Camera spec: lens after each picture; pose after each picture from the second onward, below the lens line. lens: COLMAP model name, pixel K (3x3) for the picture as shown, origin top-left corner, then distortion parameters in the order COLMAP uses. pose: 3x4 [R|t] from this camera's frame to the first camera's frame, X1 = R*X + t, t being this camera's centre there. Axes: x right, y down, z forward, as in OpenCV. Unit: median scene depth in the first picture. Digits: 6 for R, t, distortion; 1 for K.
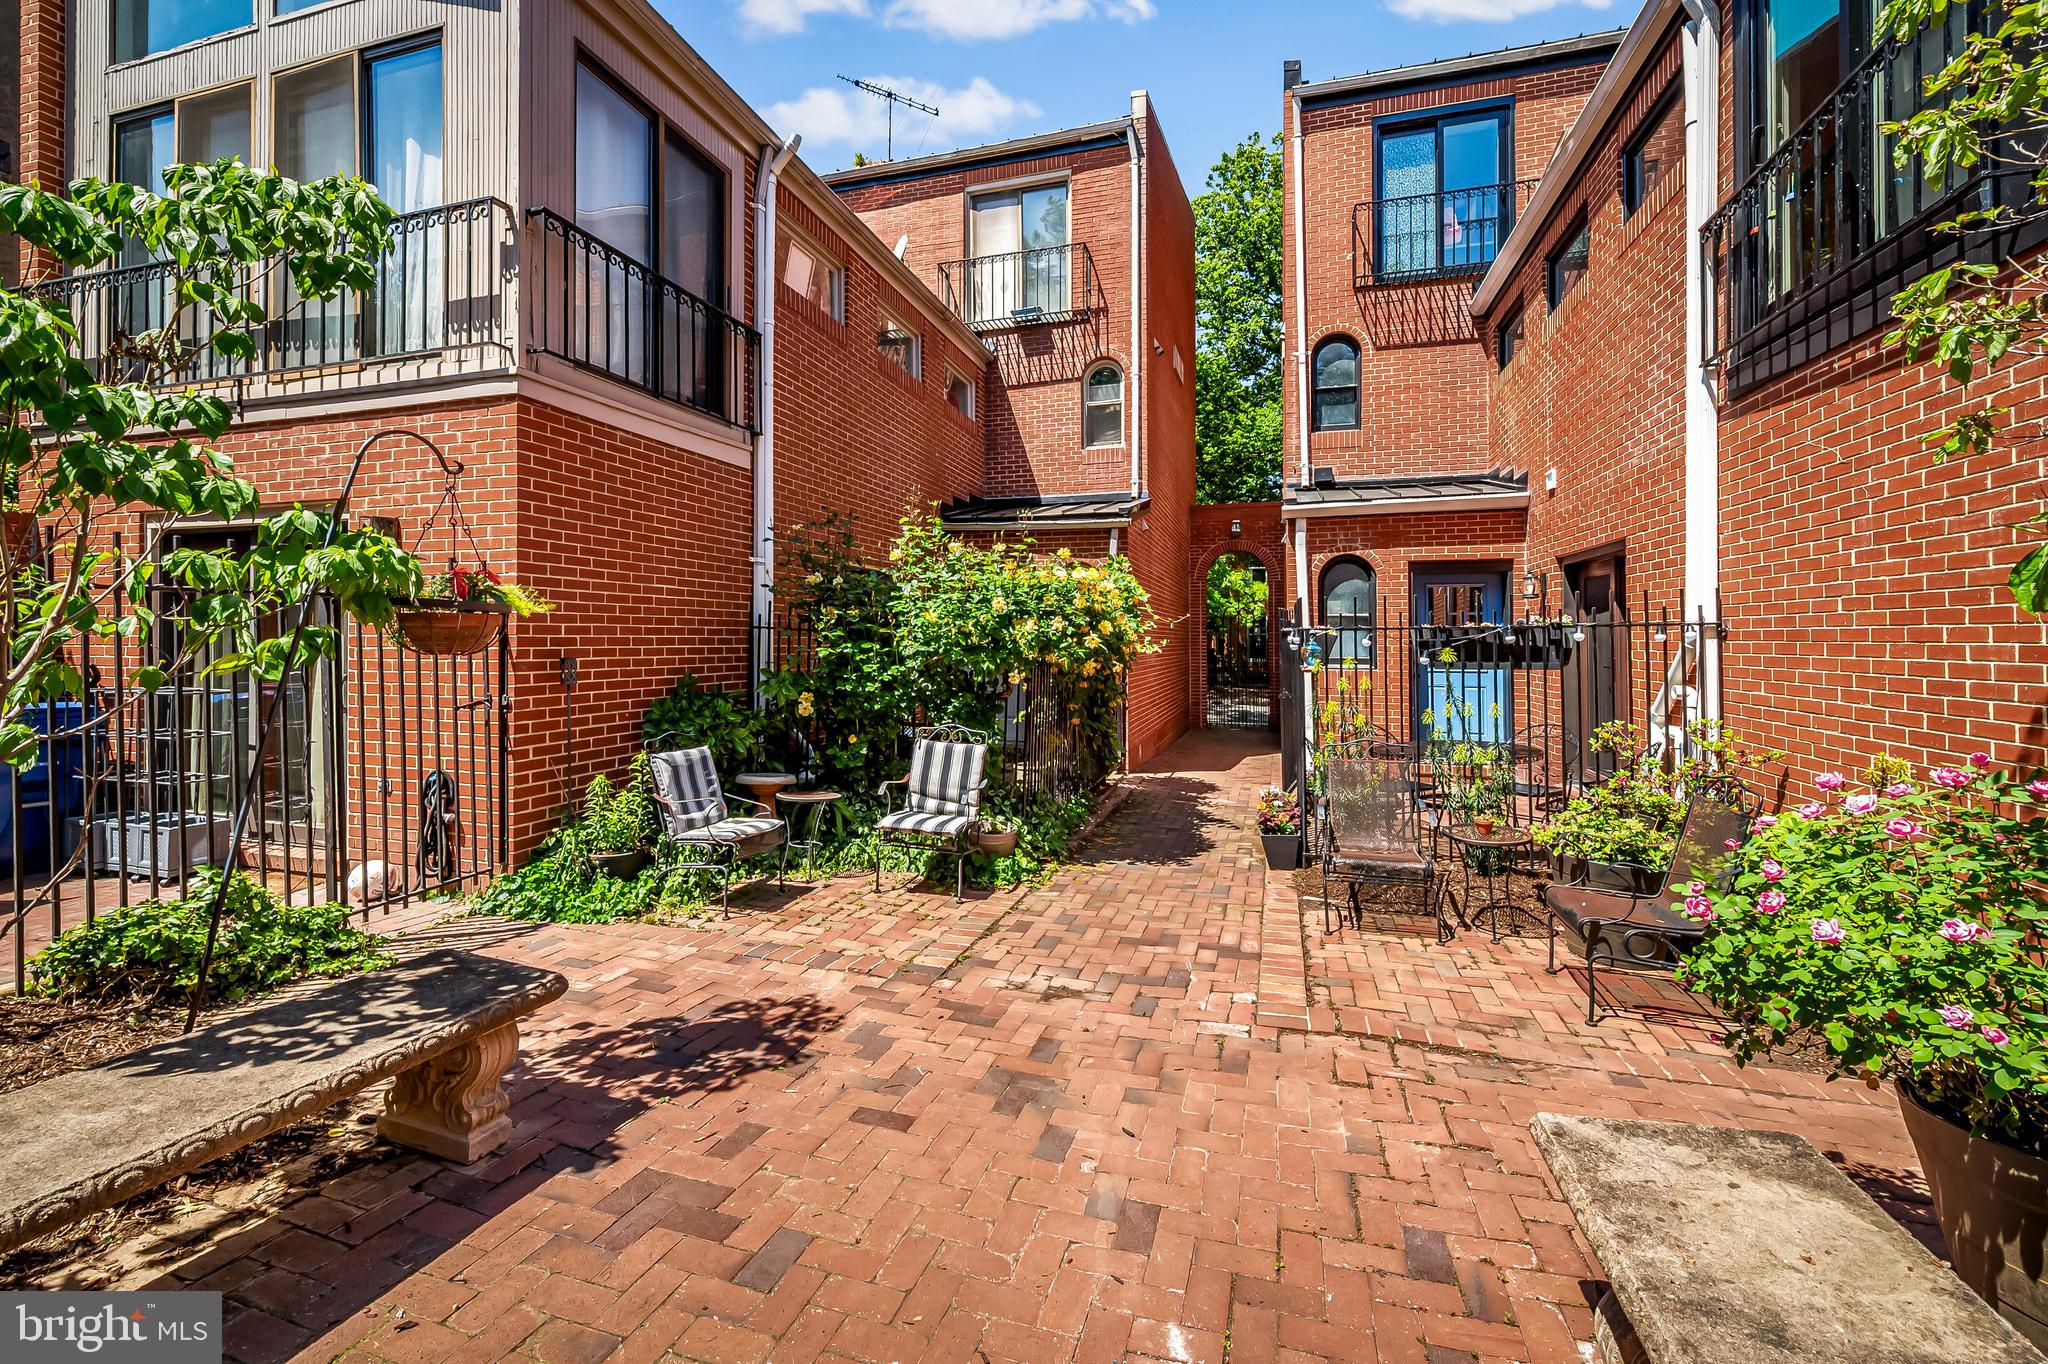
lens RADIAL K [[793.2, 0, 1029.2], [0, 793.2, 655.2], [0, 0, 1]] dist [0.001954, 0.000611]
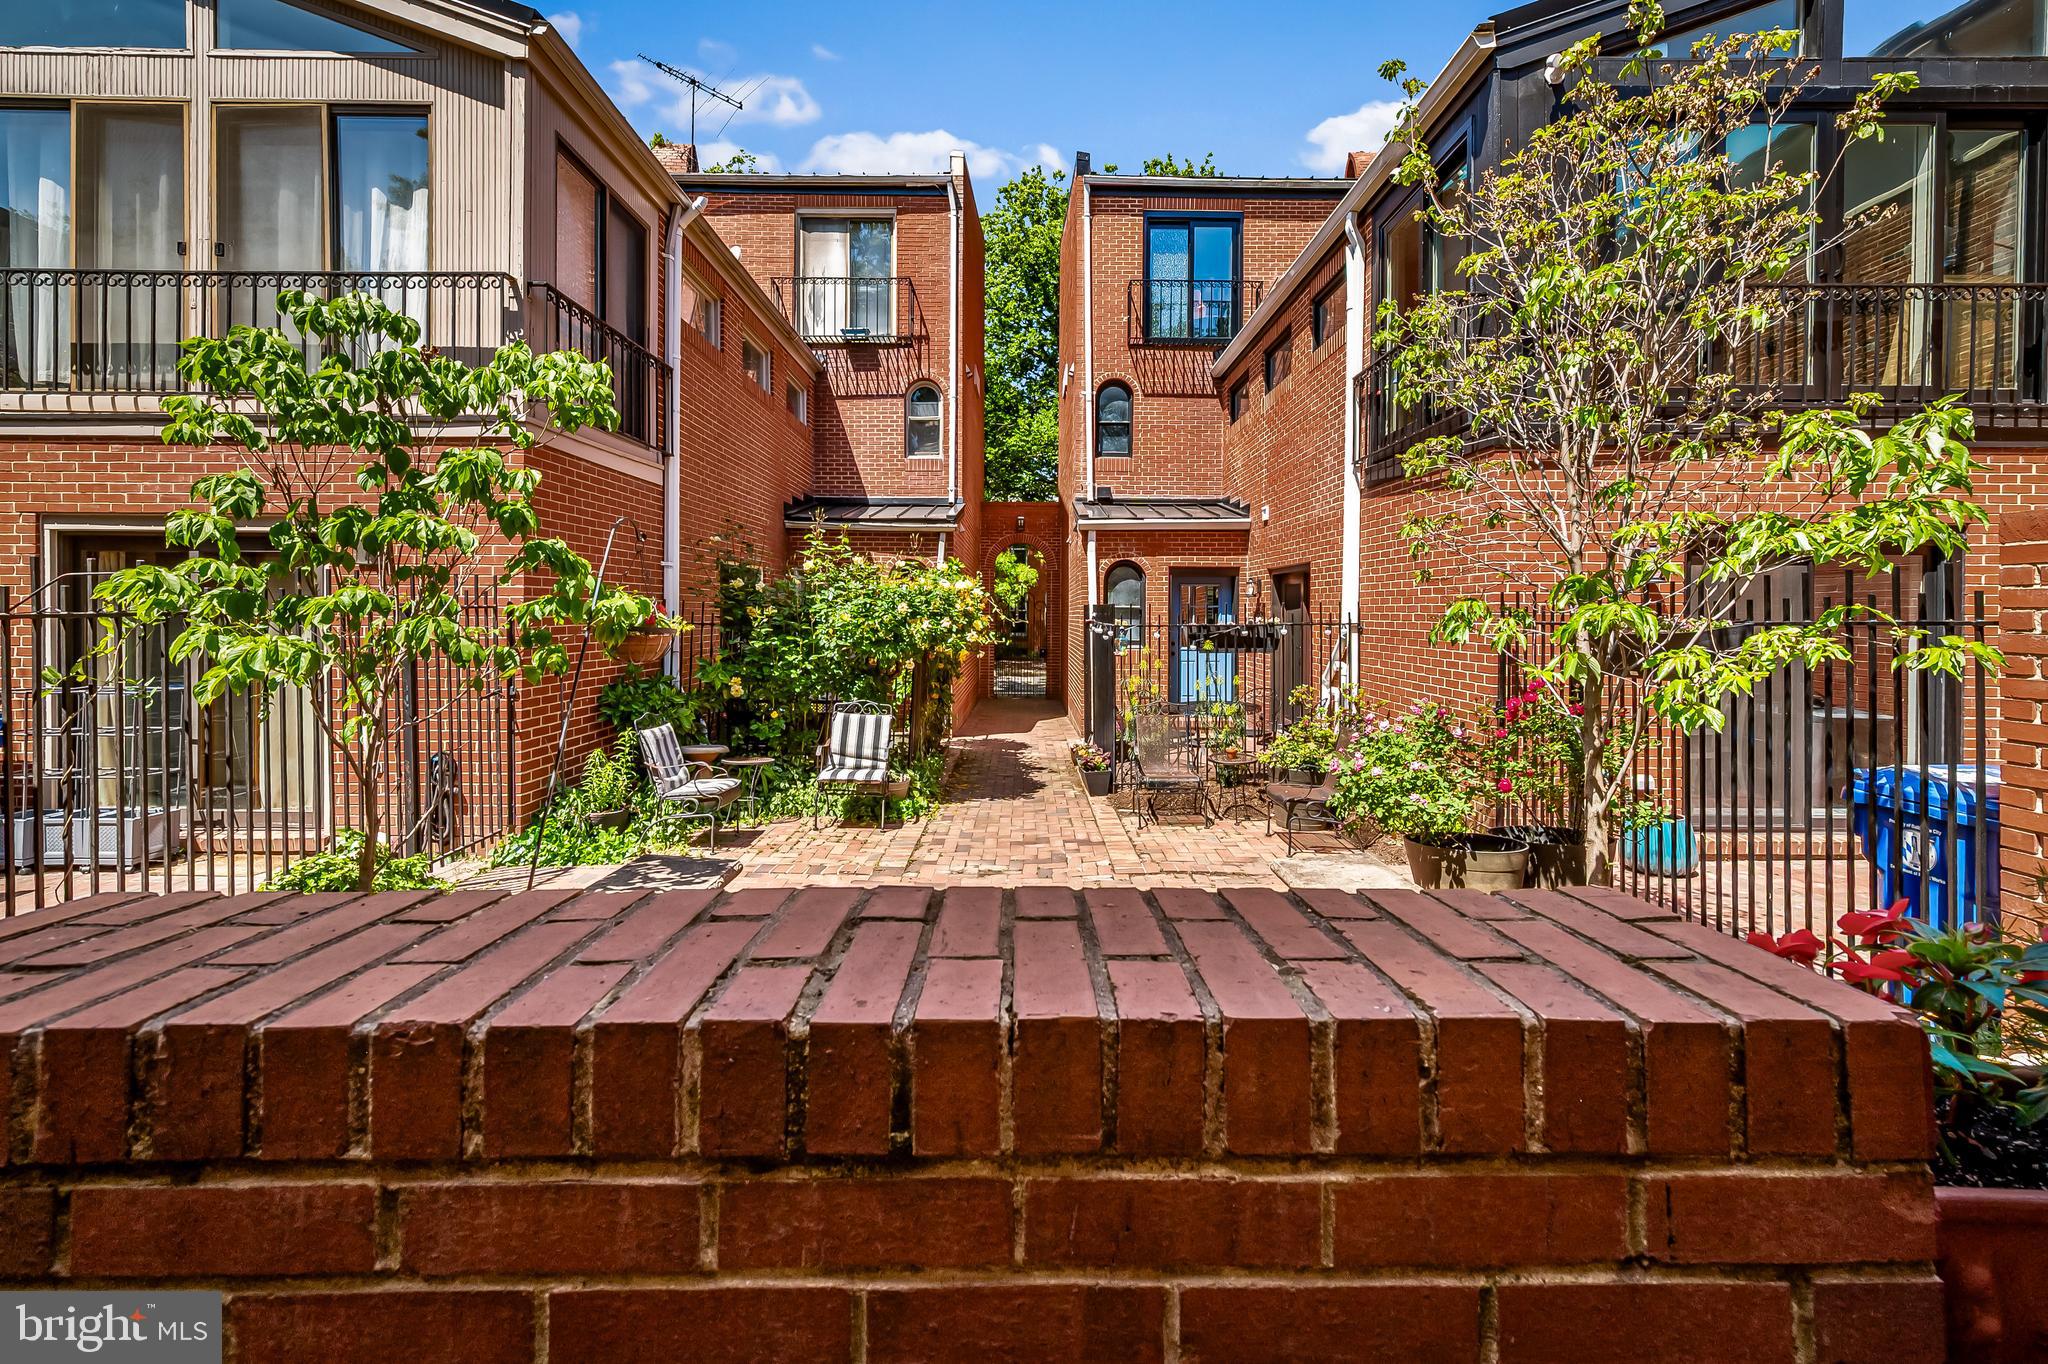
lens RADIAL K [[737.8, 0, 1025.0], [0, 737.8, 671.3], [0, 0, 1]] dist [-0.000686, -0.000277]
pose [[0.961877, -0.019173, 0.272811, -0.162575], [0.004779, 0.998566, 0.053328, -0.021914], [-0.273442, -0.049991, 0.960588, -0.215755]]
